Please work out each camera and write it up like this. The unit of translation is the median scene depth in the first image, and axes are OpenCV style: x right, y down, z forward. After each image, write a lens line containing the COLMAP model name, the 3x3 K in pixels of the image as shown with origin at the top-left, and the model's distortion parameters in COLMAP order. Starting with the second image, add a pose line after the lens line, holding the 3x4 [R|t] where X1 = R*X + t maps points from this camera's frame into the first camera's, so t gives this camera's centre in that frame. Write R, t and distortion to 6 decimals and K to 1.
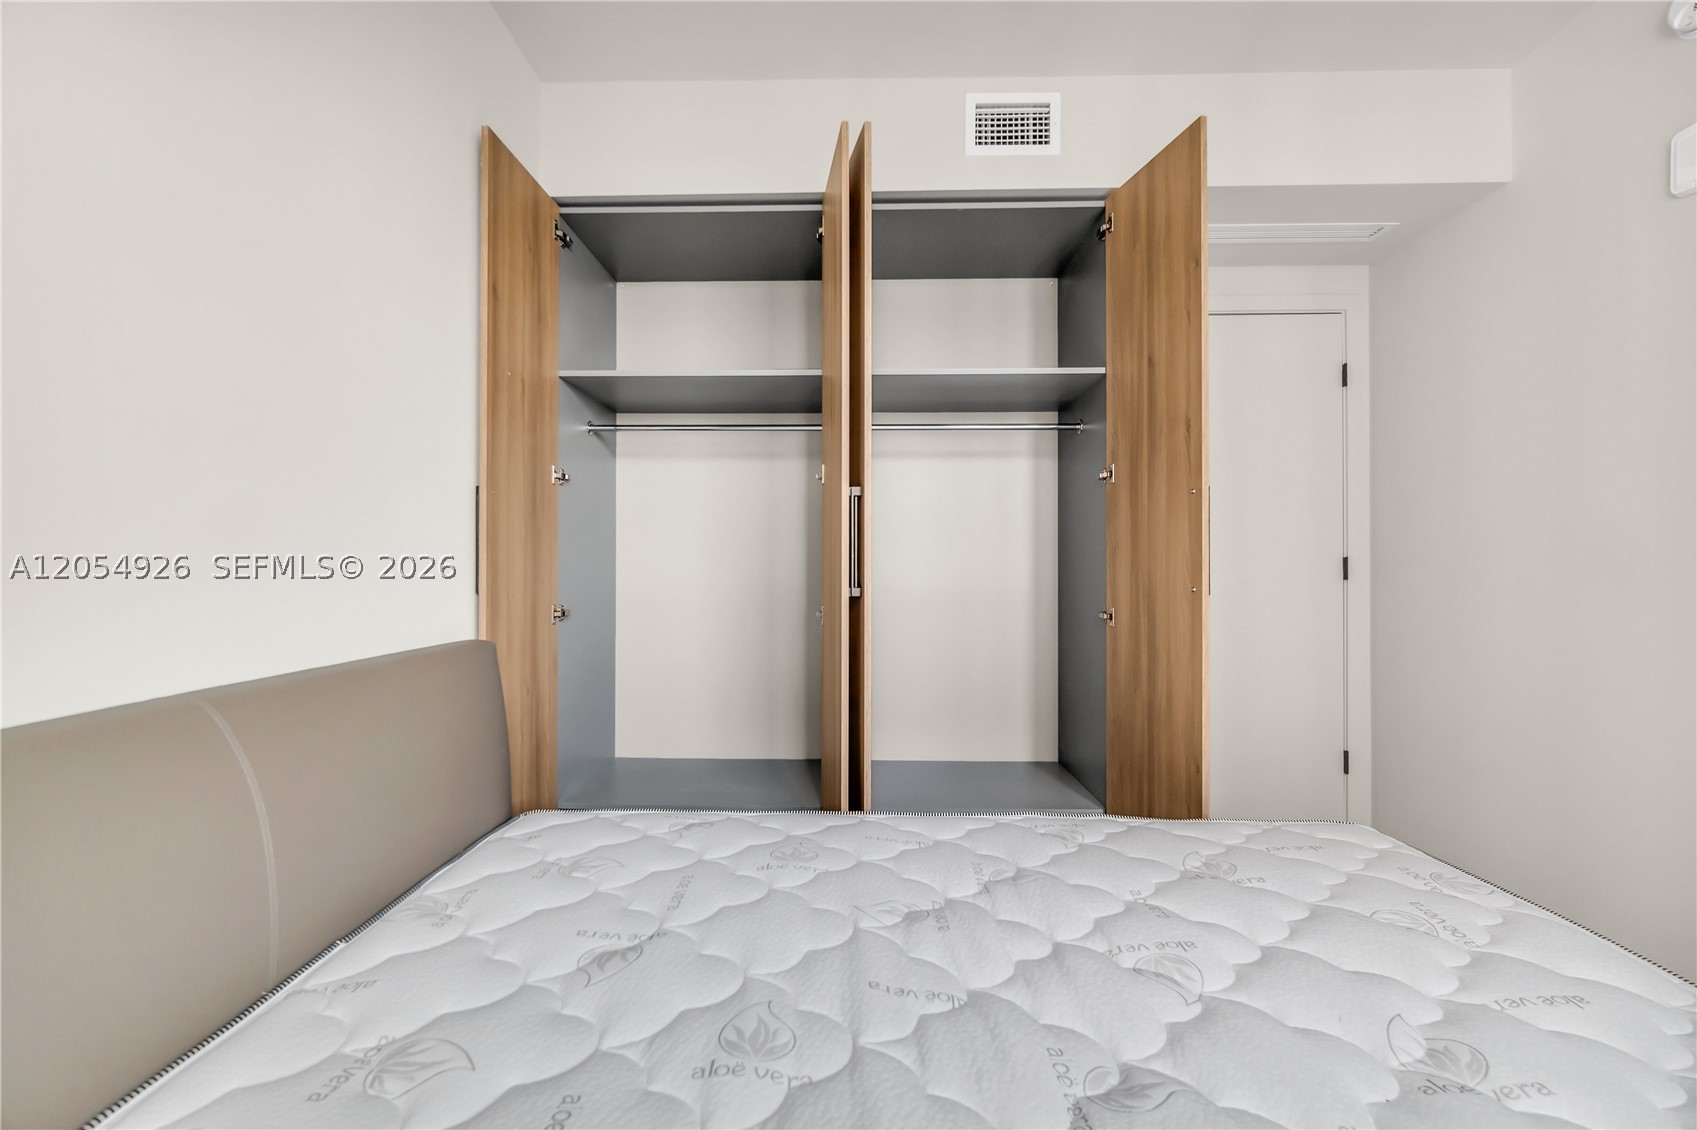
lens RADIAL K [[735.4, 0, 839.6], [0, 735.4, 559.4], [0, 0, 1]] dist [-0.006732, 0.000338]
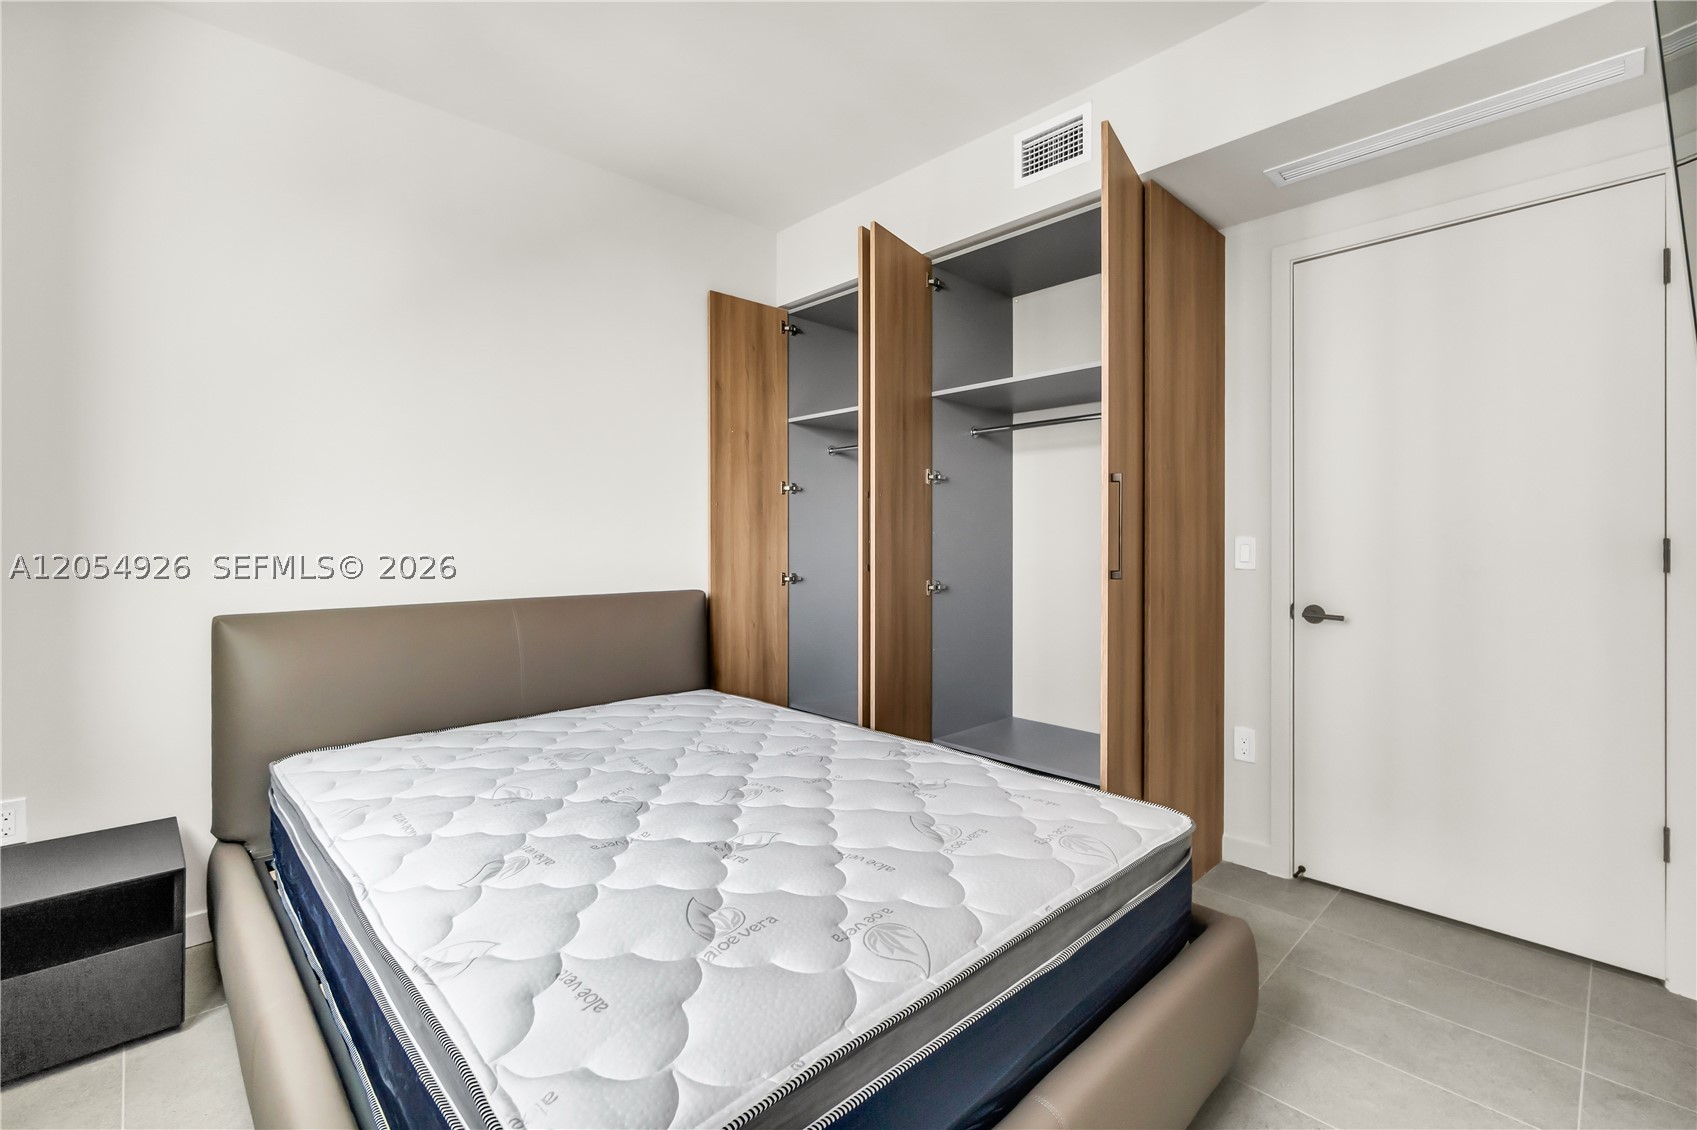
lens RADIAL K [[735.4, 0, 844.7], [0, 735.4, 555.4], [0, 0, 1]] dist [-0.006732, 0.000338]
pose [[0.714650, 0.010871, -0.699398, 0.794791], [0.002458, 0.999834, 0.018053, -0.003494], [0.699478, -0.014621, 0.714504, -0.008867]]
